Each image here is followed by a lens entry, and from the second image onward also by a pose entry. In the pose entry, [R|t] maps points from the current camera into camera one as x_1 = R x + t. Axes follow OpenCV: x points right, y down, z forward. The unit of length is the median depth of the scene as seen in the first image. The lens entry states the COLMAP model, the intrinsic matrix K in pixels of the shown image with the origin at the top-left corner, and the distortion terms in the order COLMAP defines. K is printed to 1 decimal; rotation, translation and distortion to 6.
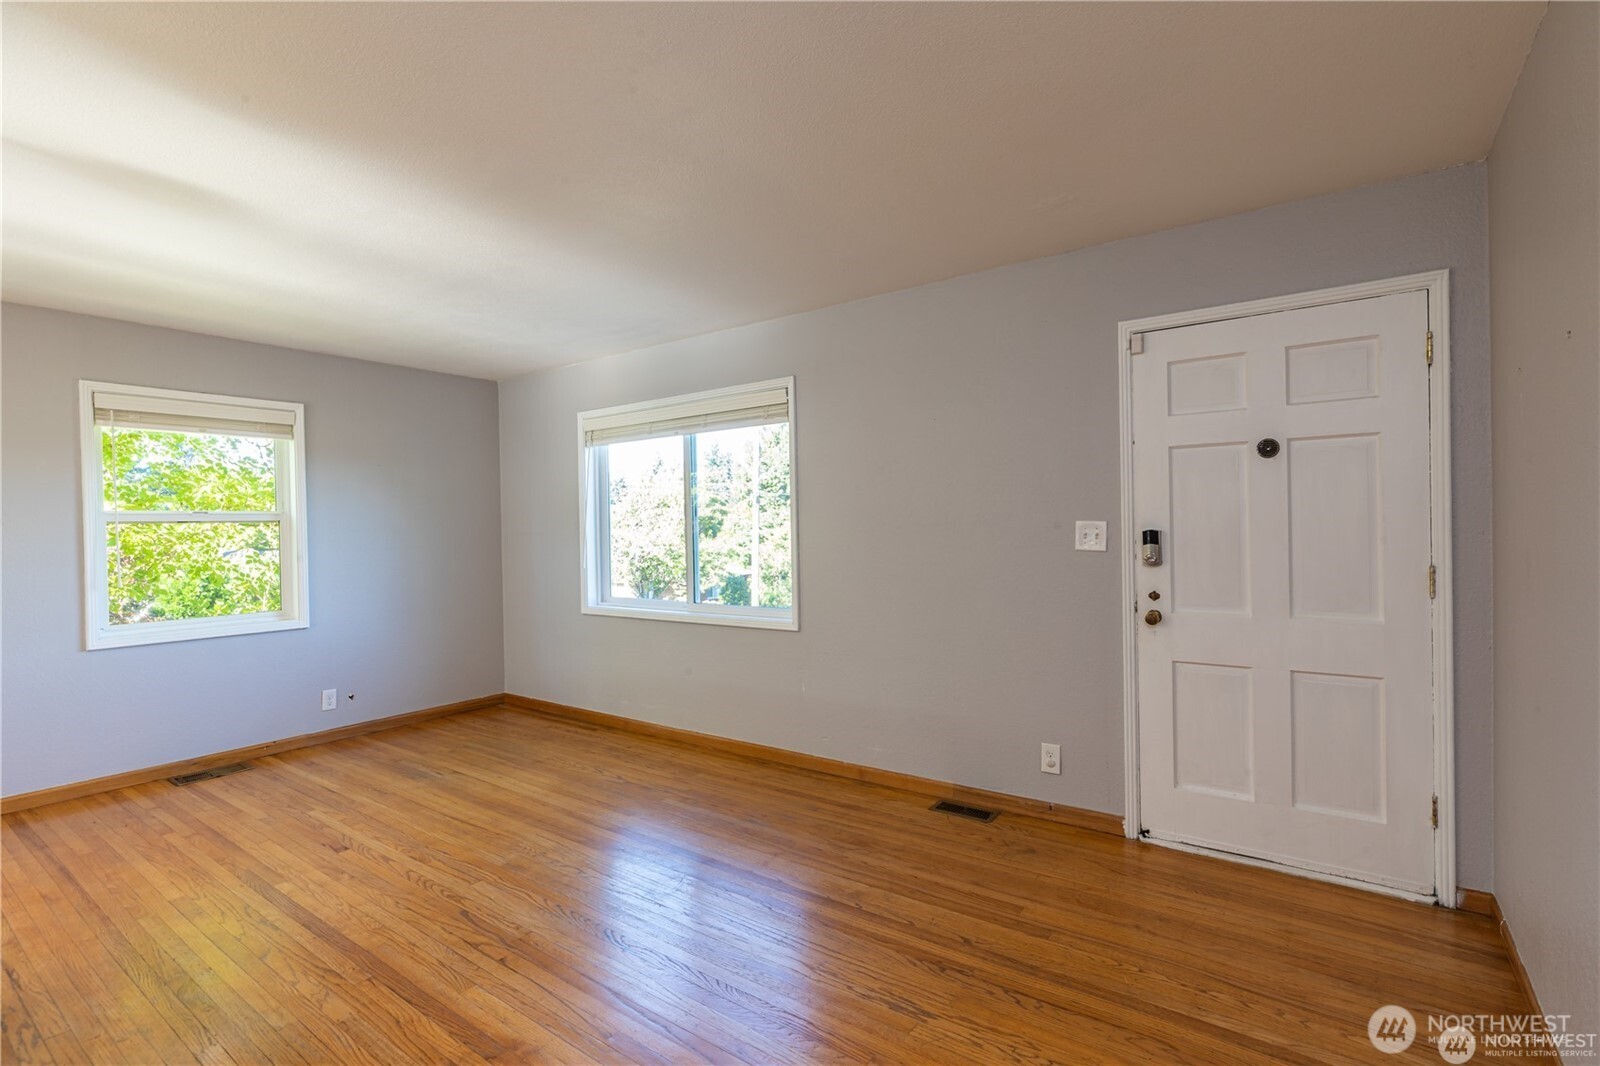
lens RADIAL K [[747.4, 0, 810.5], [0, 747.4, 528.1], [0, 0, 1]] dist [-0.004675, 0.000996]
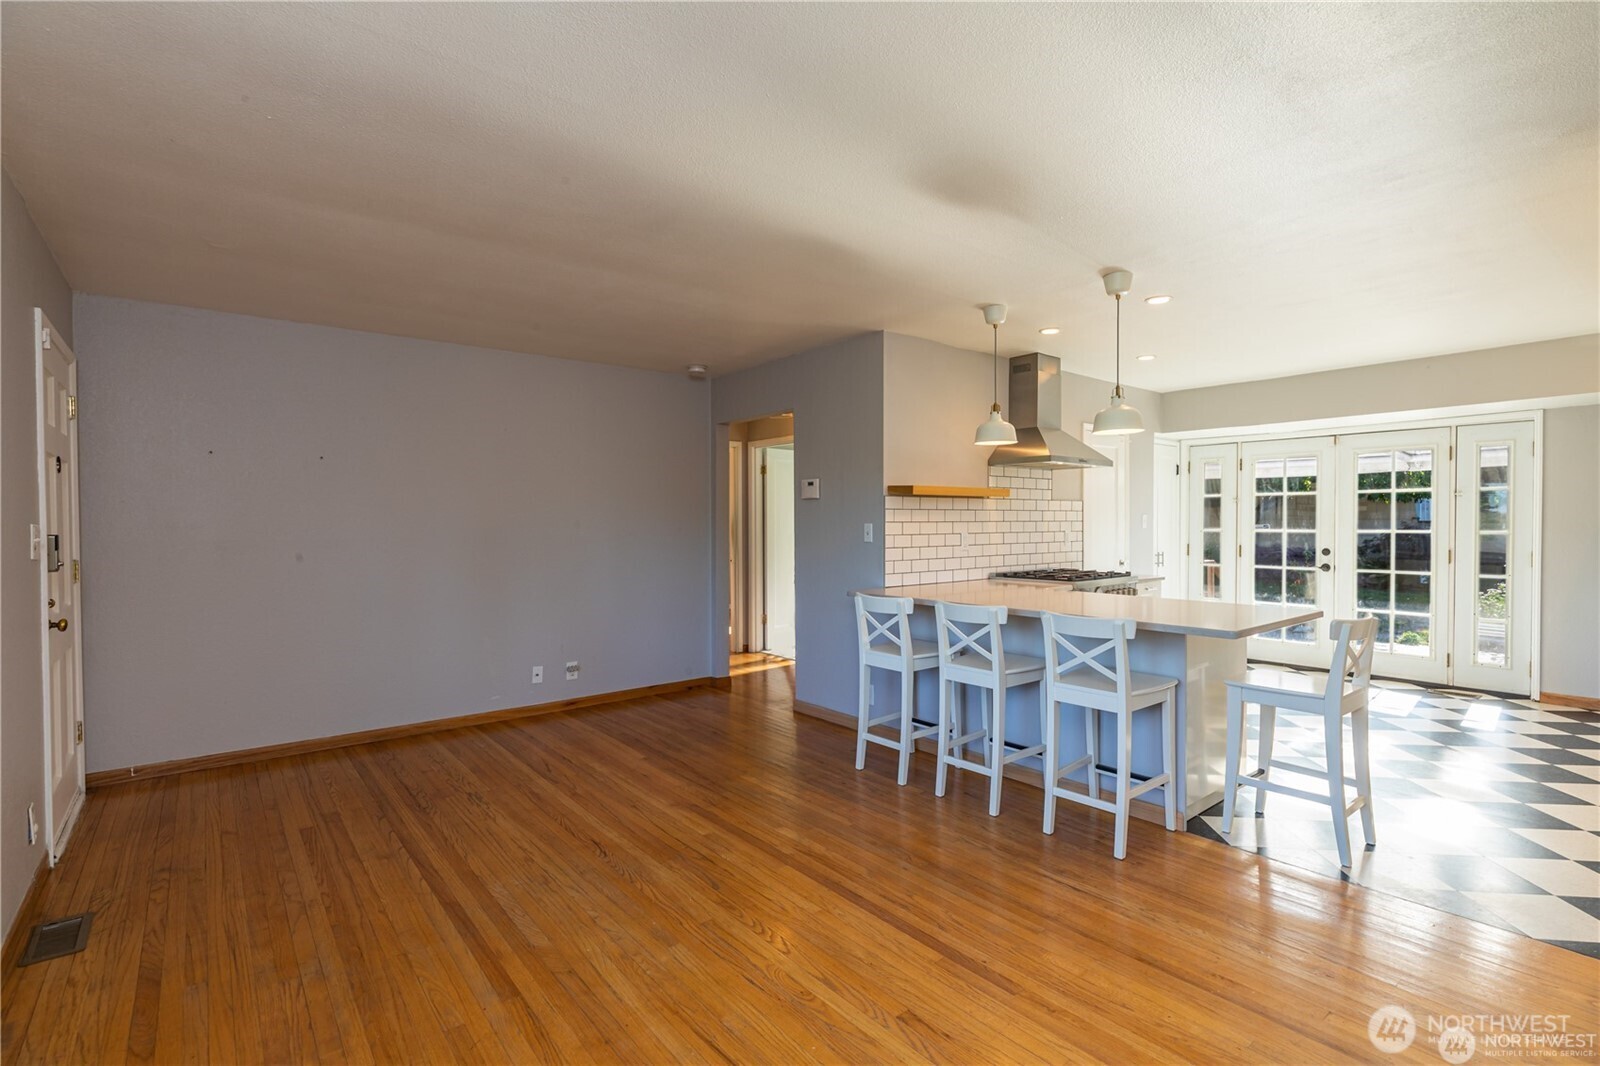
lens RADIAL K [[747.4, 0, 805.3], [0, 747.4, 530.3], [0, 0, 1]] dist [-0.004675, 0.000996]
pose [[-0.964357, 0.020110, 0.263839, -0.687996], [0.023547, 0.999674, 0.009871, 0.010028], [-0.263555, 0.015732, -0.964516, 1.554323]]
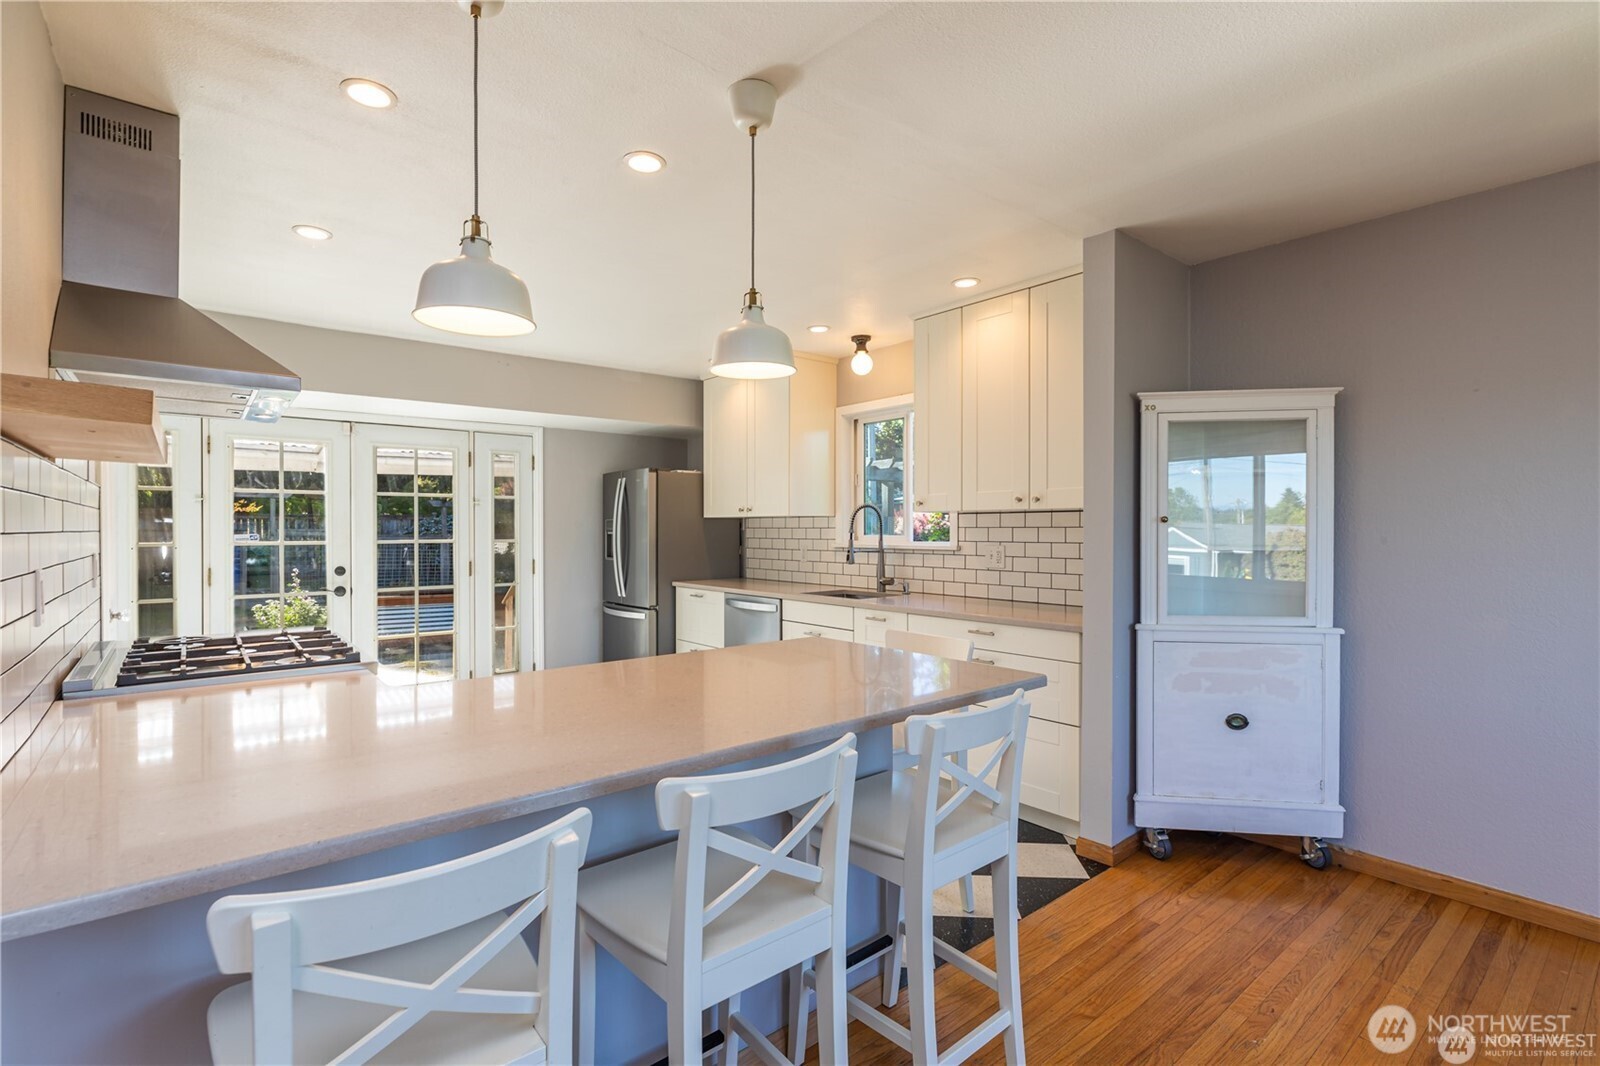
lens RADIAL K [[747.4, 0, 798.9], [0, 747.4, 532.7], [0, 0, 1]] dist [-0.004675, 0.000996]
pose [[-0.252938, 0.027420, -0.967094, -0.261924], [0.001852, 0.999610, 0.027858, 0.001477], [0.967481, 0.005255, -0.252890, 0.585669]]
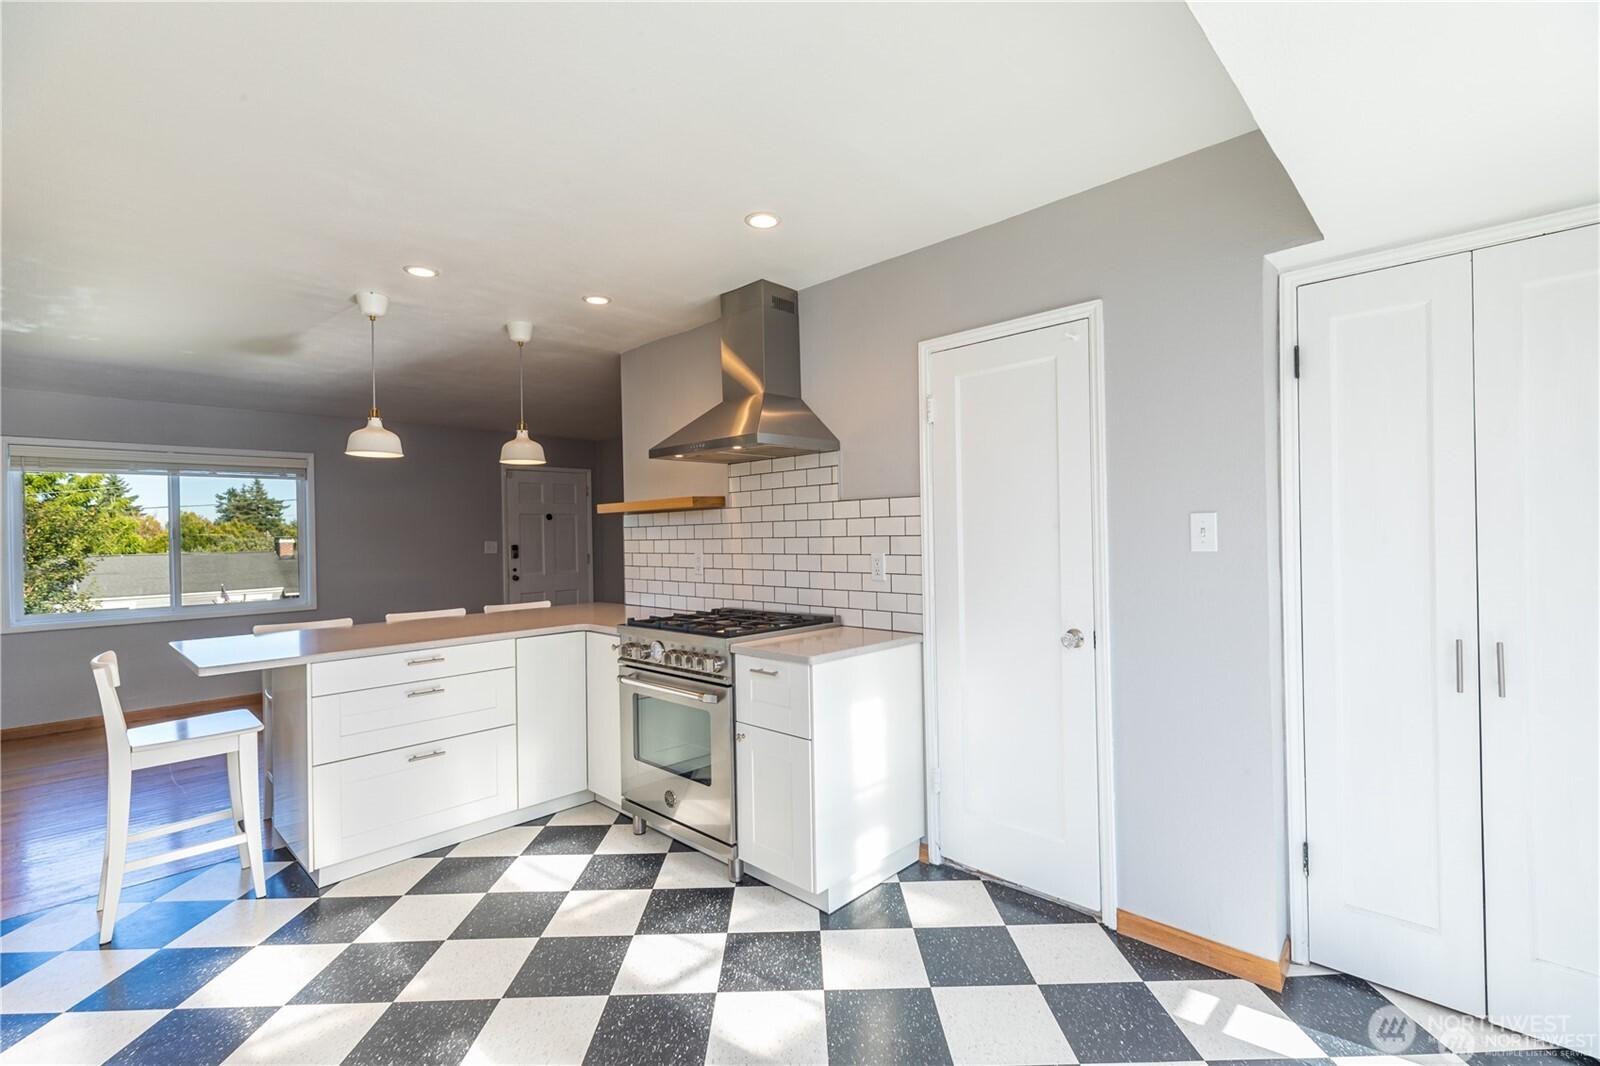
lens RADIAL K [[718.0, 0, 794.7], [0, 718.0, 523.5], [0, 0, 1]] dist [0.001948, 0.001016]
pose [[0.152793, 0.031537, 0.987755, -1.753131], [0.021160, 0.999157, -0.035174, 0.034620], [-0.988032, 0.026275, 0.151997, -0.342789]]
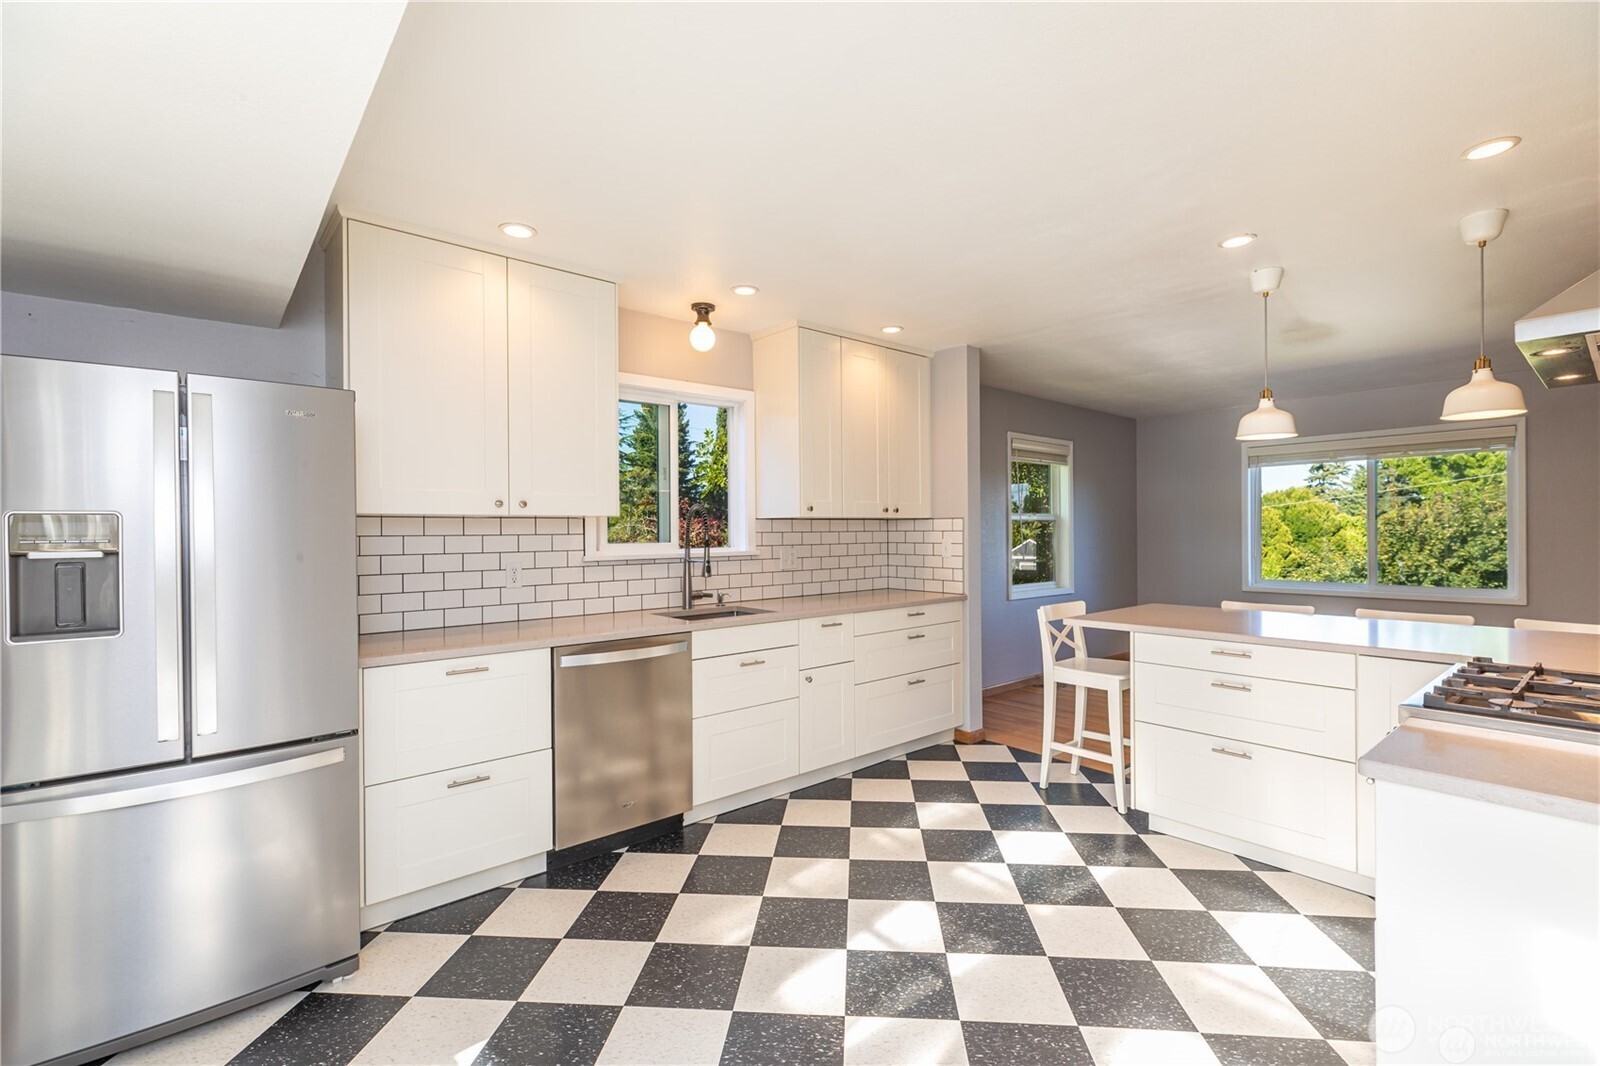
lens RADIAL K [[718.0, 0, 807.0], [0, 718.0, 531.4], [0, 0, 1]] dist [0.001948, 0.001016]
pose [[0.973144, 0.013699, -0.229788, -1.222098], [-0.014003, 0.999902, 0.000308, 0.025728], [0.229770, 0.002918, 0.973241, -0.702107]]
